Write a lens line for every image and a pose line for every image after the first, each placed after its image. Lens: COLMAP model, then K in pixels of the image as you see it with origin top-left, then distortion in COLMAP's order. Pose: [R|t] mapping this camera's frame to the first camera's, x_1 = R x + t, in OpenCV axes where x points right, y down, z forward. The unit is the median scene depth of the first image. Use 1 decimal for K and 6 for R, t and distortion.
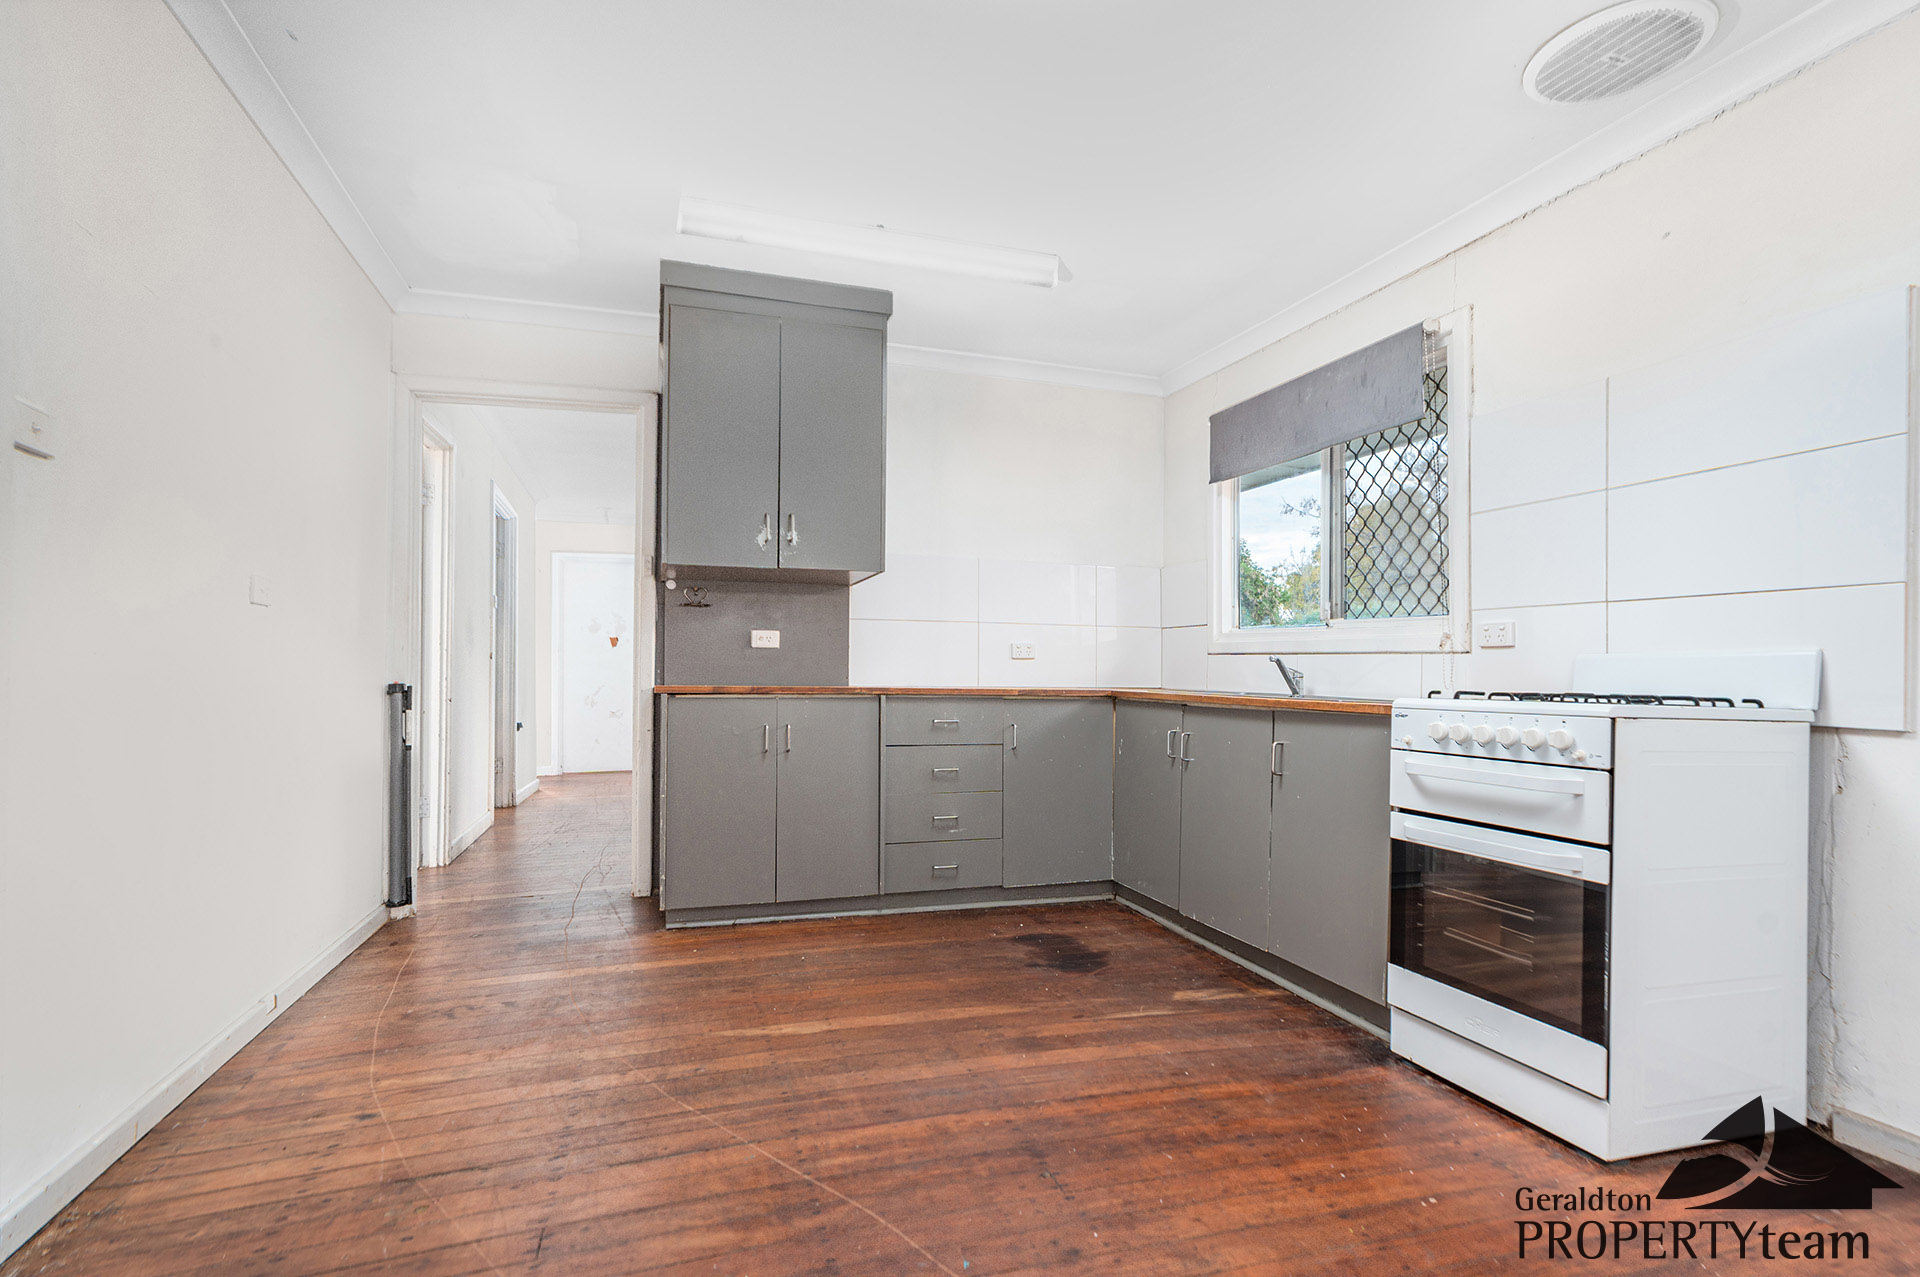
lens RADIAL K [[933.4, 0, 969.5], [0, 933.4, 657.6], [0, 0, 1]] dist [-0.000087, 0.000112]
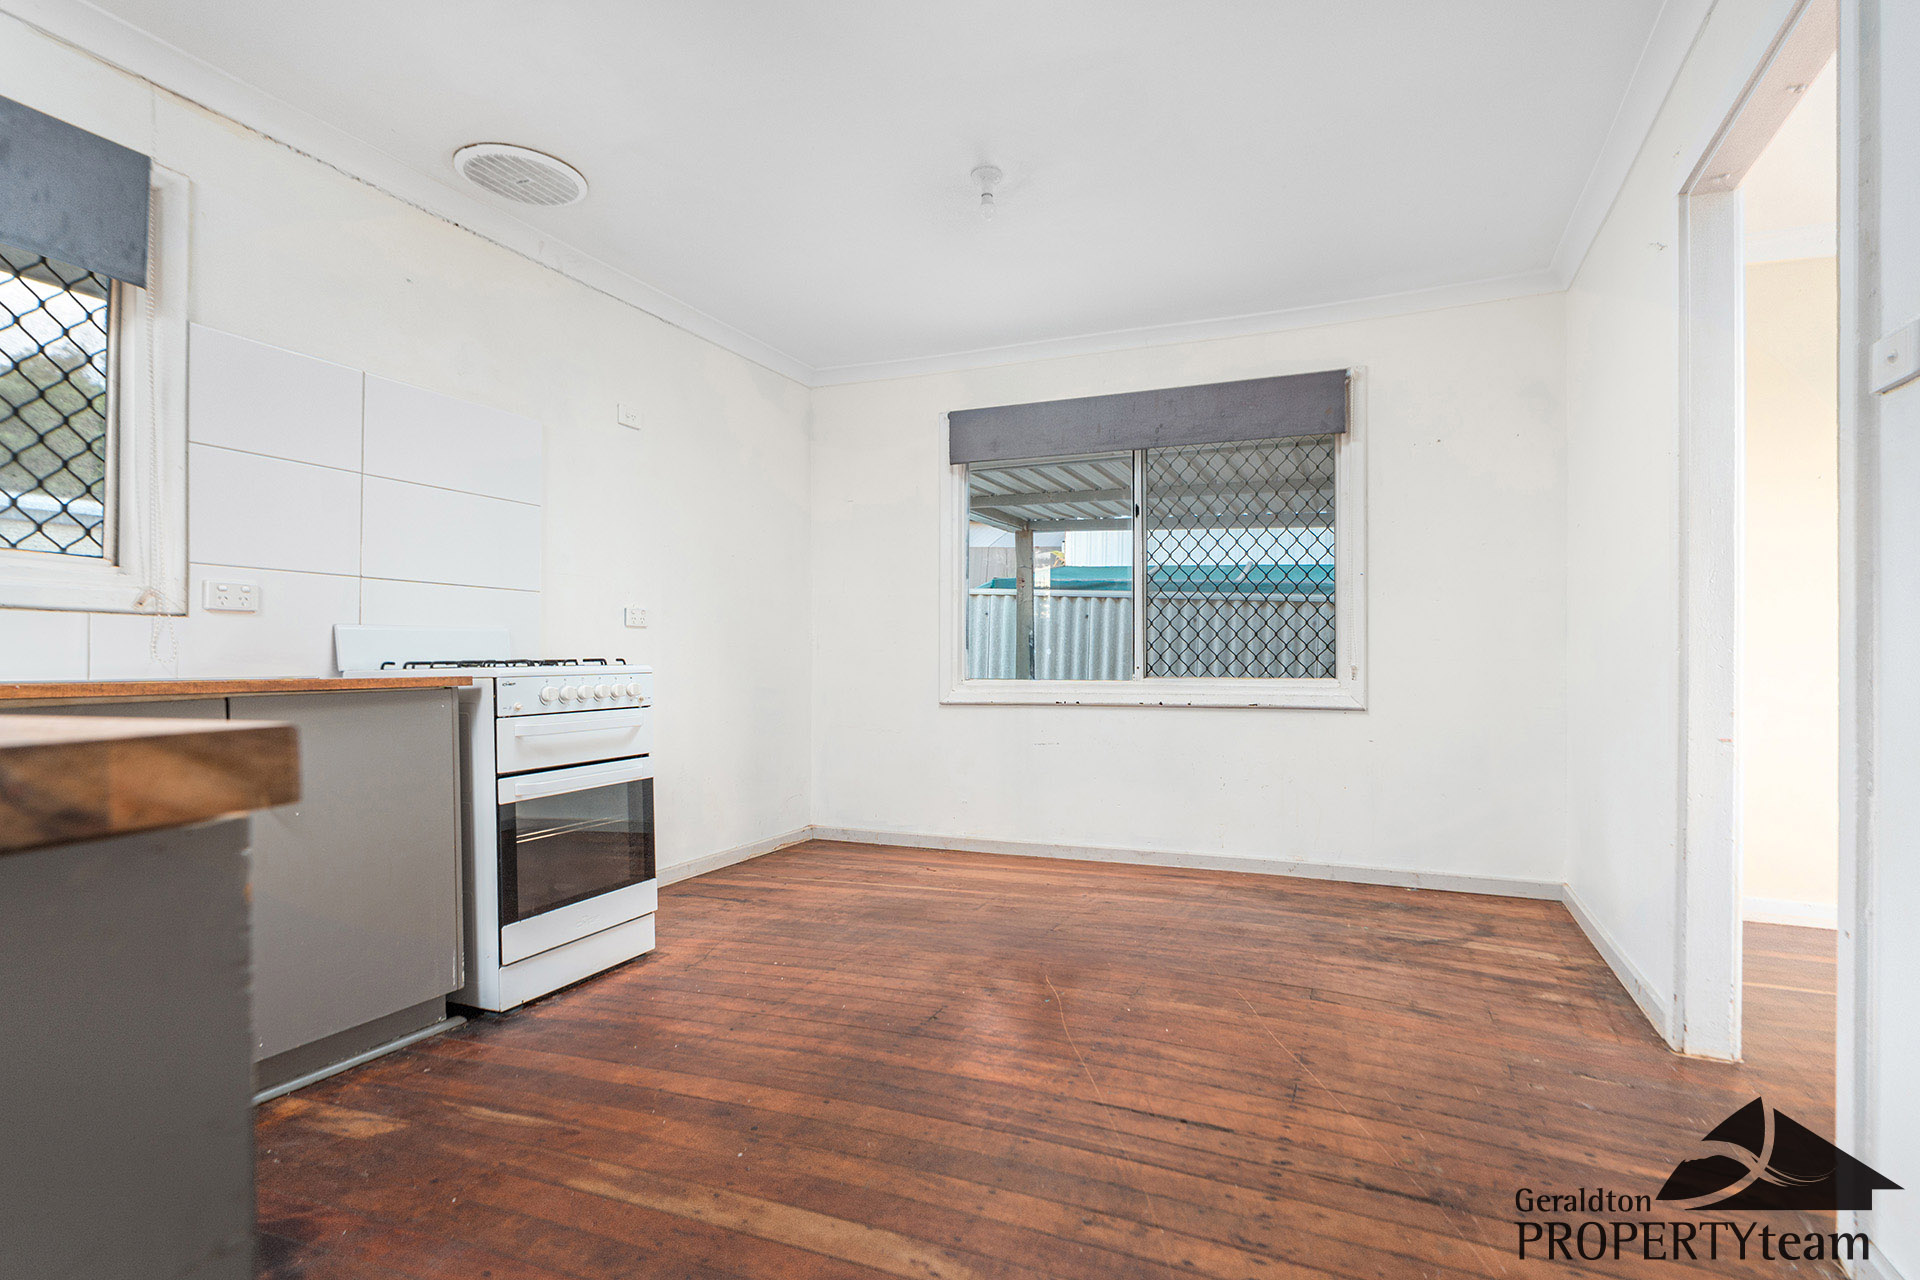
lens RADIAL K [[933.4, 0, 974.6], [0, 933.4, 647.2], [0, 0, 1]] dist [-0.000087, 0.000112]
pose [[-0.746577, -0.006768, 0.665265, -0.771843], [-0.018457, 0.999774, -0.010542, 0.027443], [-0.665043, -0.020149, -0.746533, 1.781368]]
